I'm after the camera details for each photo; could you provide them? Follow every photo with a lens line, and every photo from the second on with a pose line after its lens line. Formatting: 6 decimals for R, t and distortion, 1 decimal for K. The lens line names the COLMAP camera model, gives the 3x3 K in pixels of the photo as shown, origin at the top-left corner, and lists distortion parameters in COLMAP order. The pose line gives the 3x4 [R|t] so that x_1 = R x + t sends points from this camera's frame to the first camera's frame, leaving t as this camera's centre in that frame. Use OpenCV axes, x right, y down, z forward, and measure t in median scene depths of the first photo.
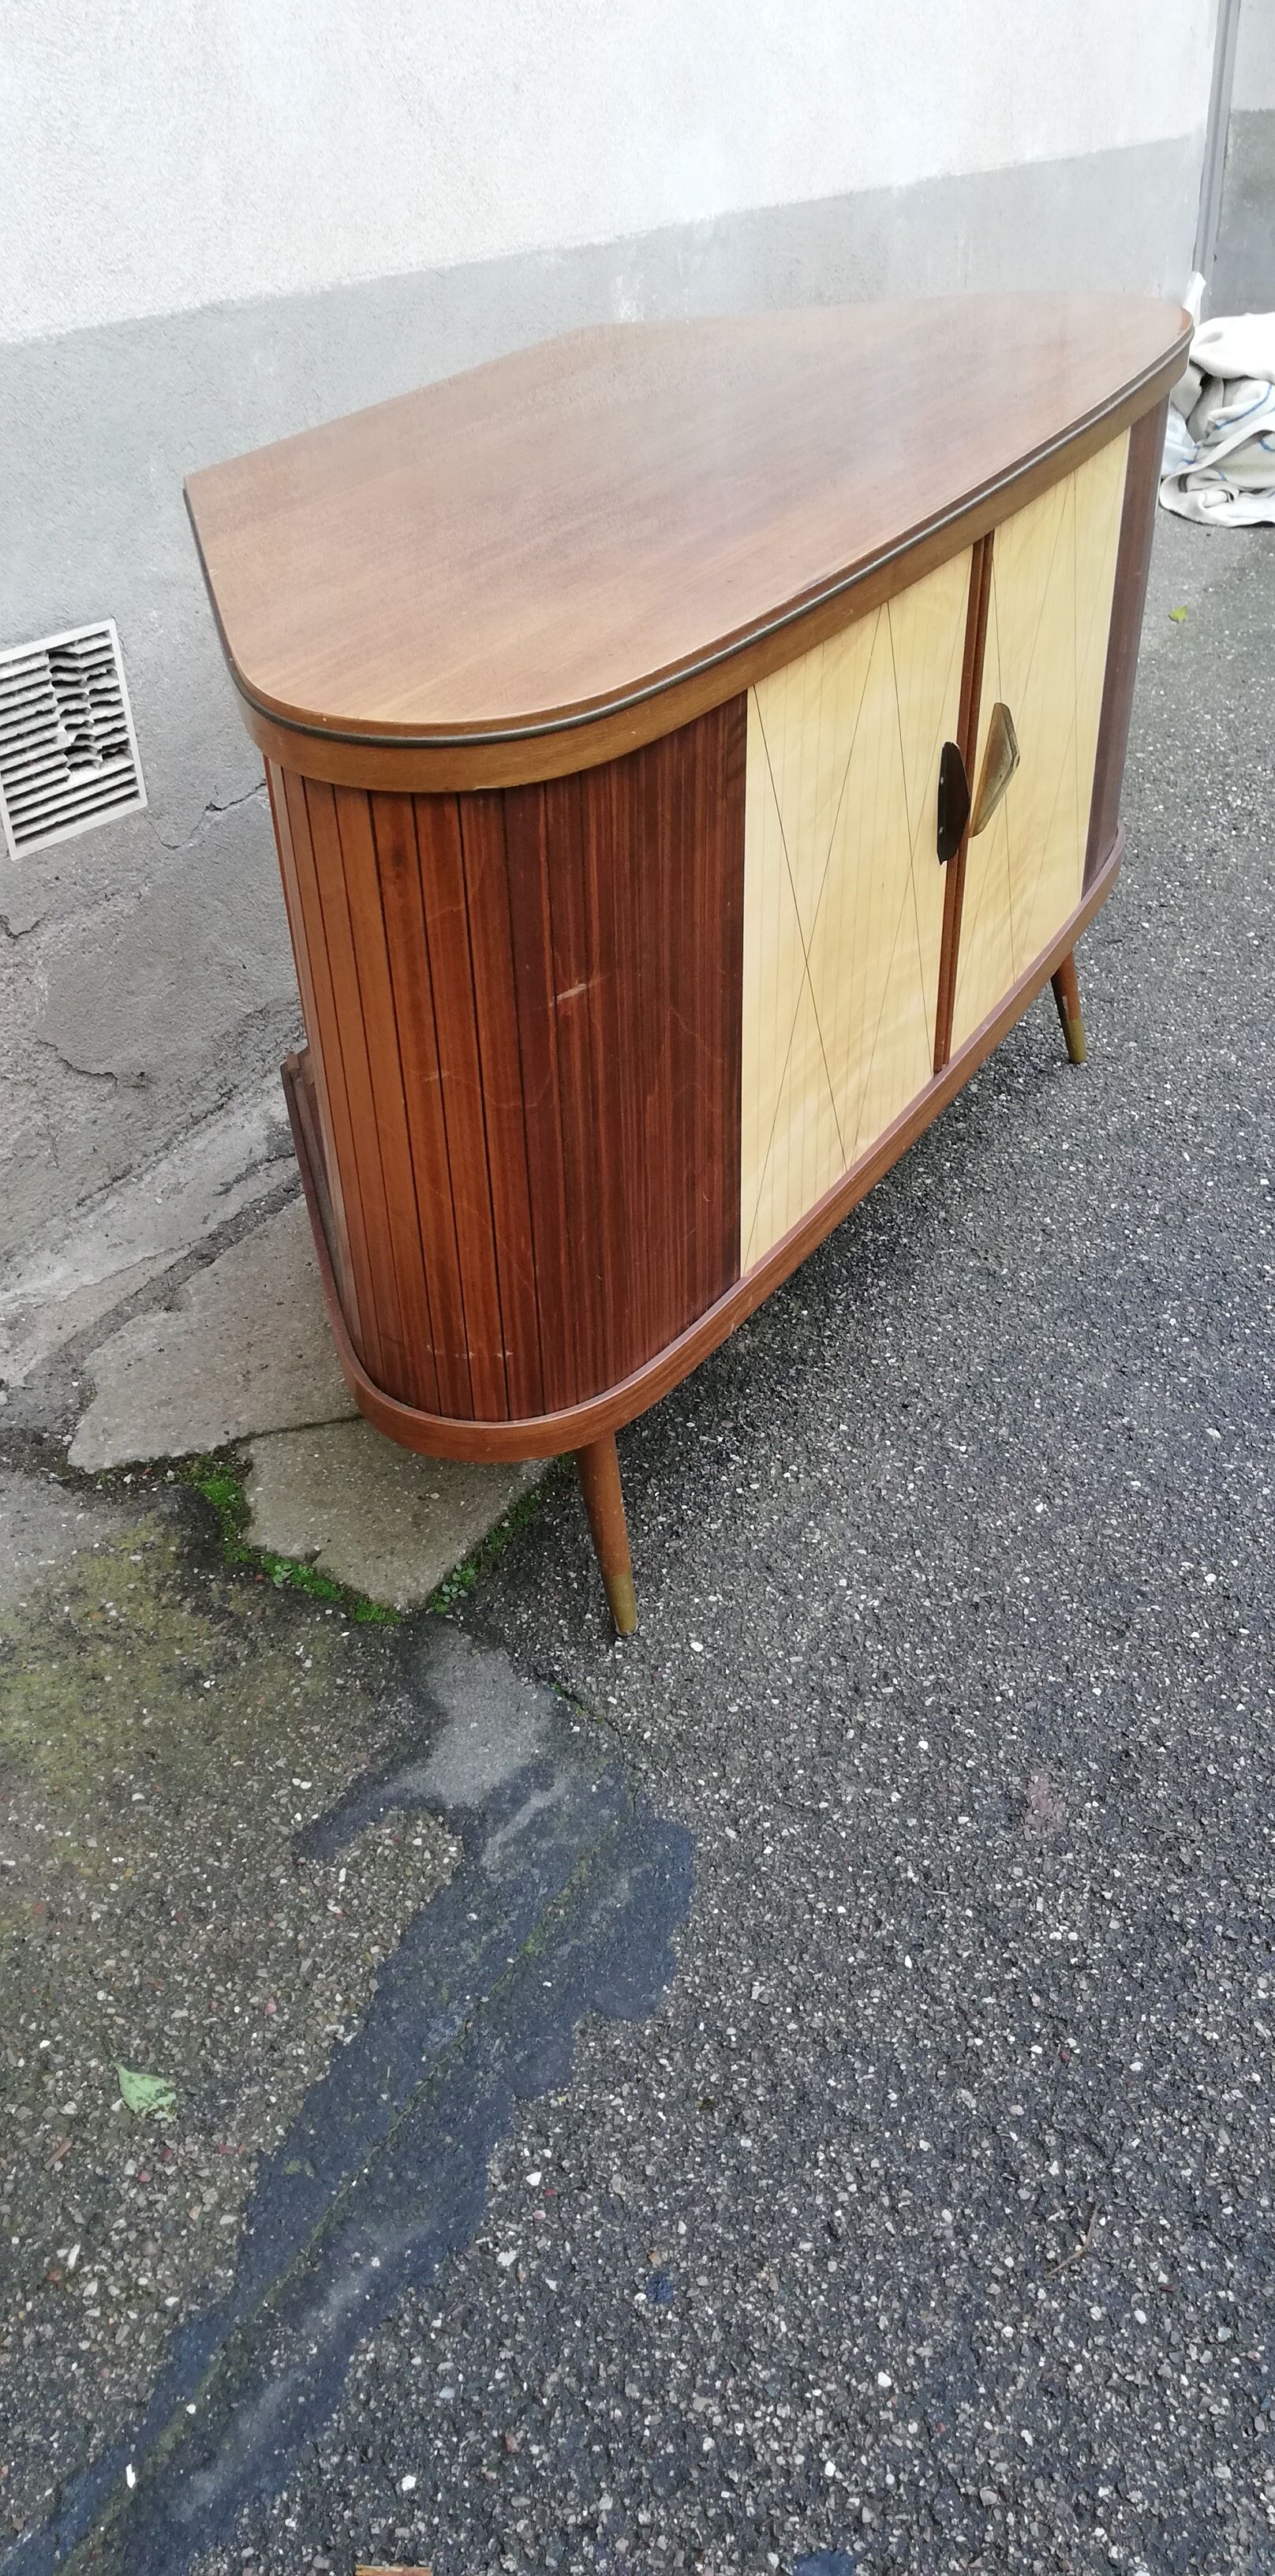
lens RADIAL K [[1938.6, 0, 635.8], [0, 1938.6, 1314.6], [0, 0, 1]] dist [0.042705, -0.063409]
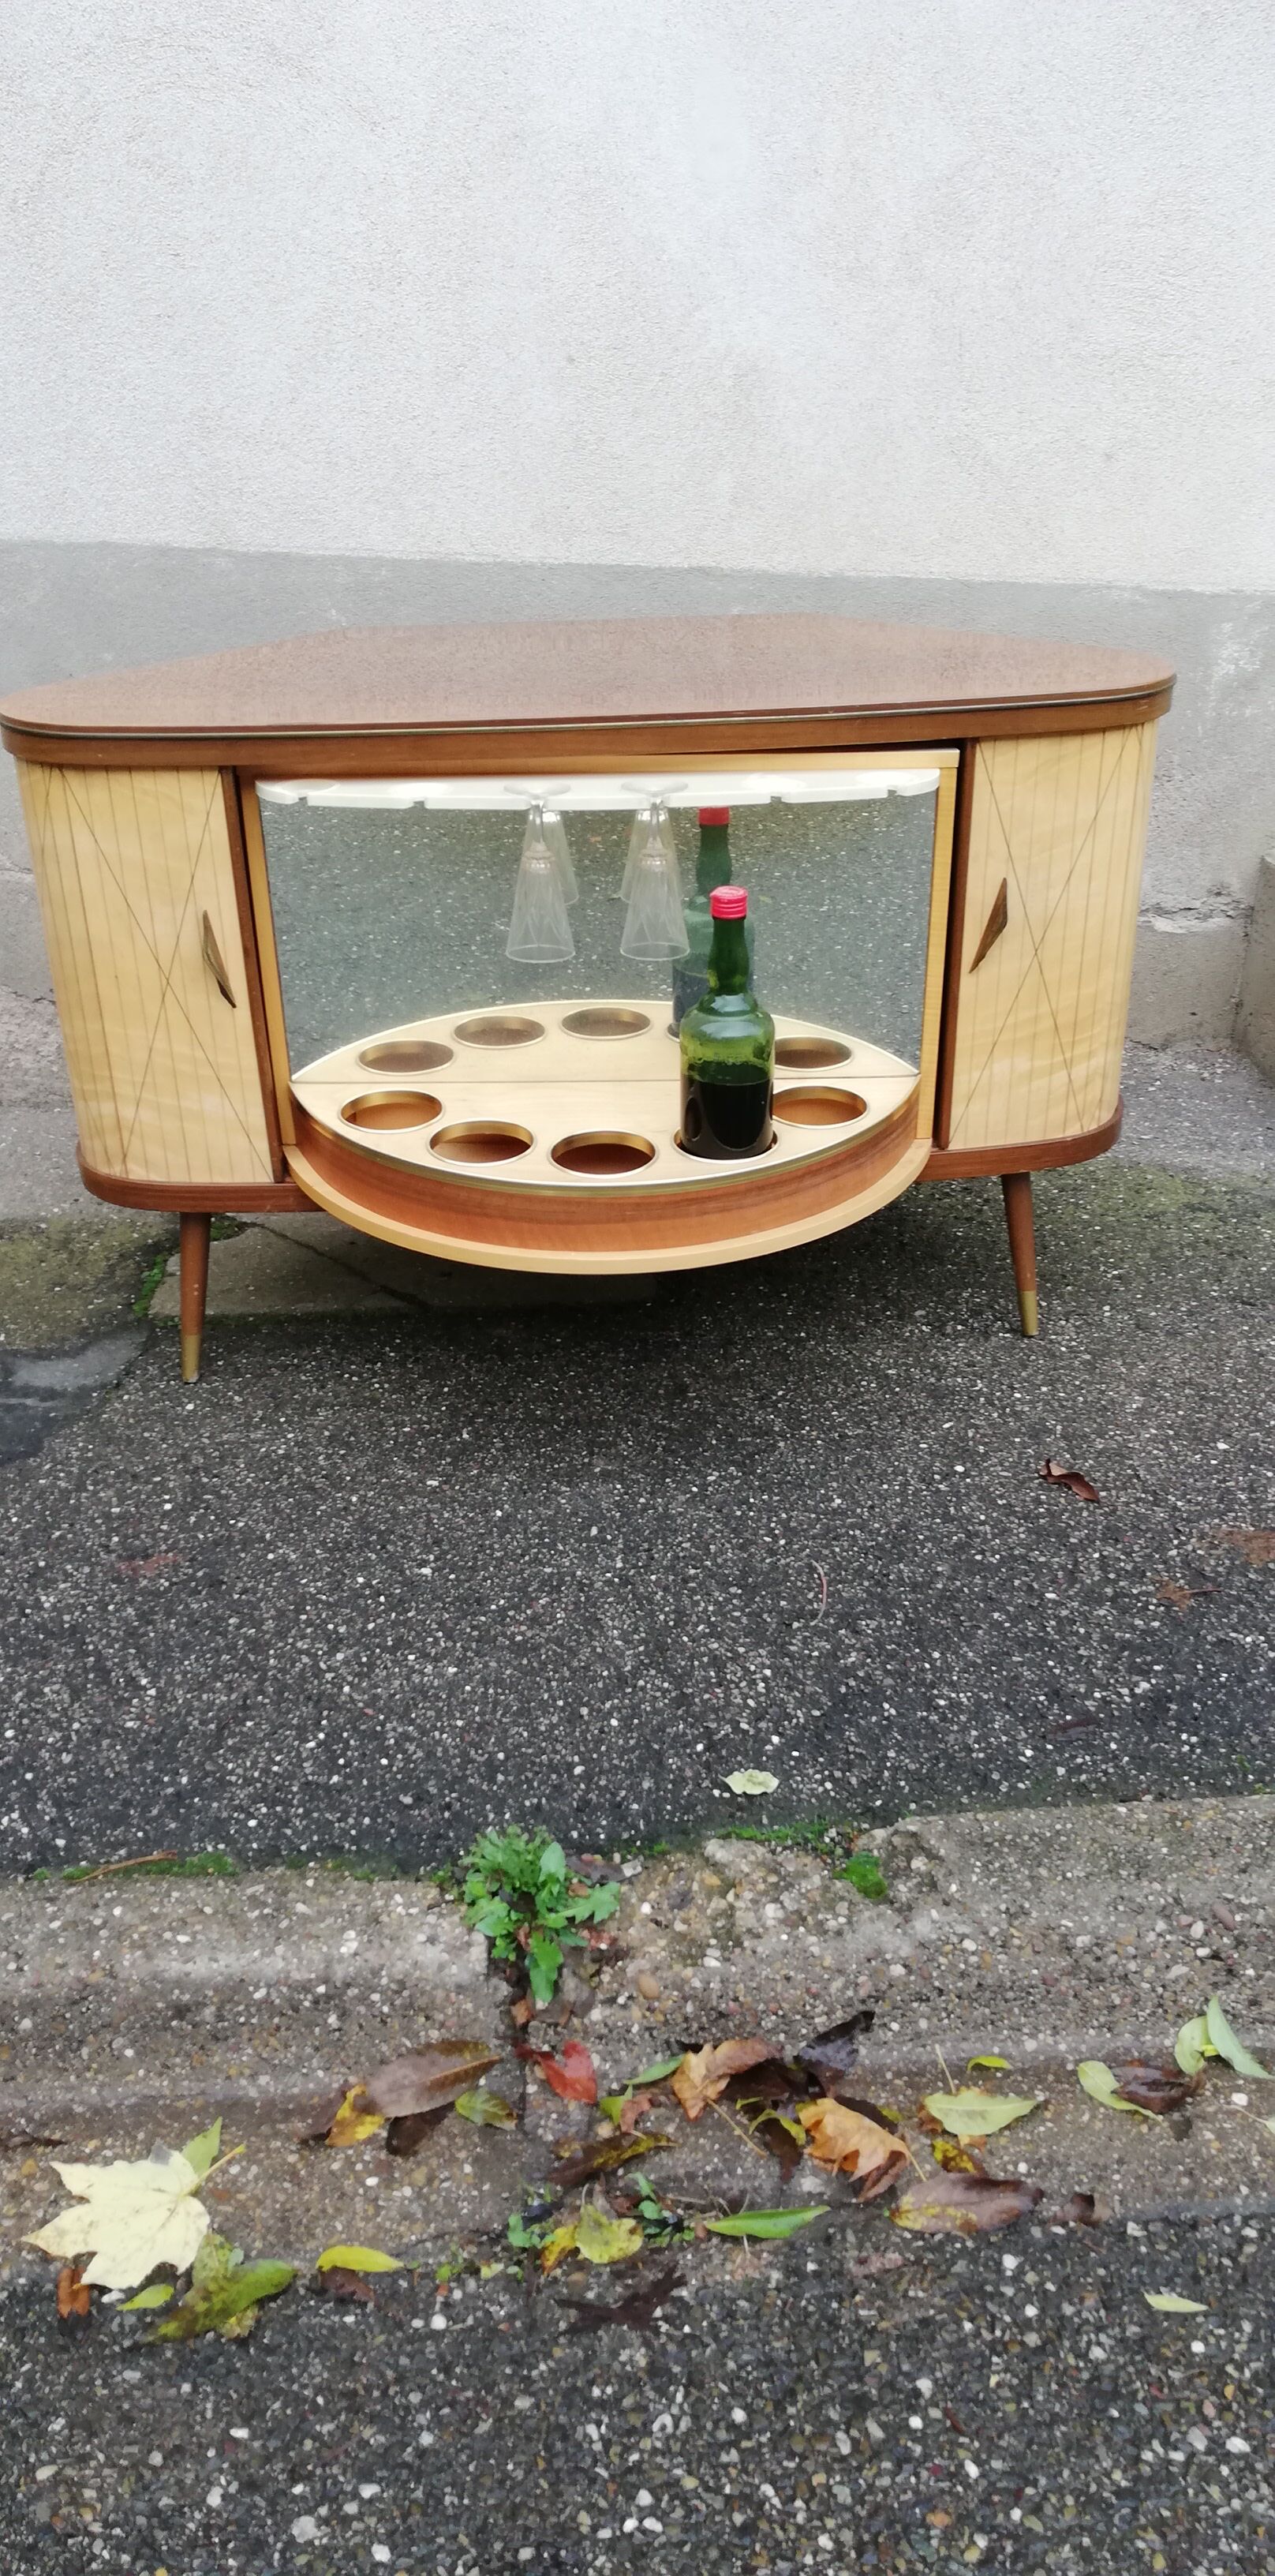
lens RADIAL K [[1938.6, 0, 635.2], [0, 1938.6, 1296.1], [0, 0, 1]] dist [0.042705, -0.063409]
pose [[0.556826, 0.409319, -0.722774, 1.195670], [-0.504911, 0.857731, 0.096763, -0.203643], [0.659552, 0.311056, 0.684277, 0.184228]]
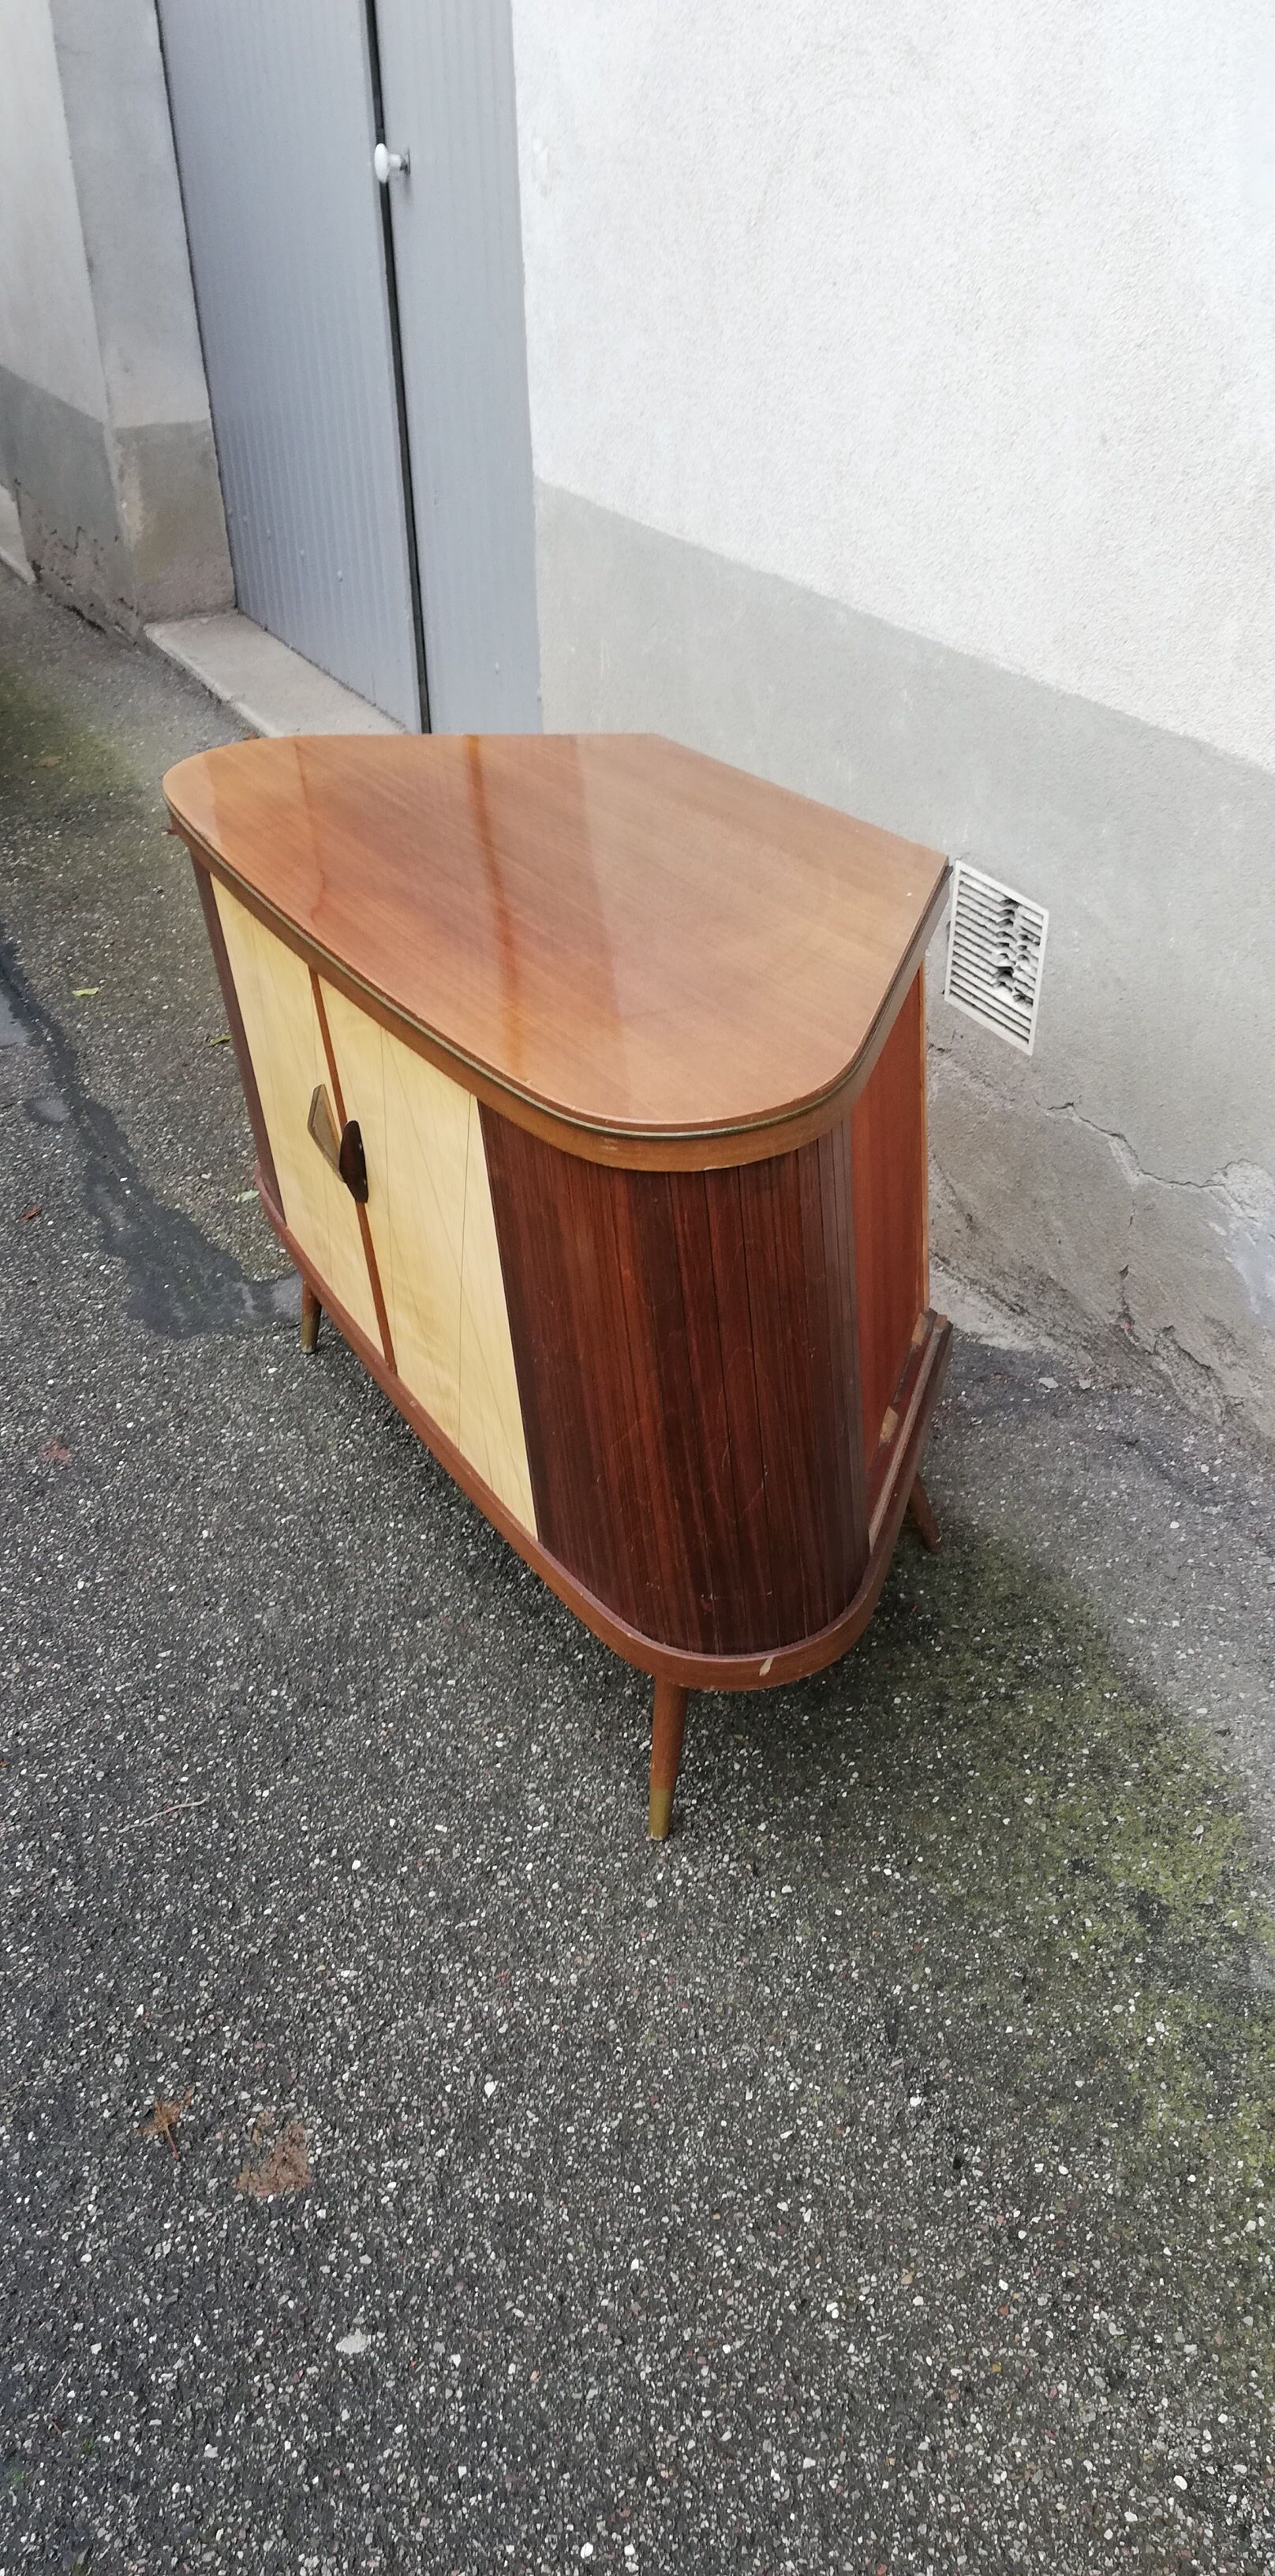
lens RADIAL K [[1938.6, 0, 629.0], [0, 1938.6, 1282.4], [0, 0, 1]] dist [0.042705, -0.063409]
pose [[-0.528423, 0.502149, -0.684555, 0.933331], [-0.427111, 0.539618, 0.725527, -1.161030], [0.733721, 0.675766, -0.070673, 1.239718]]
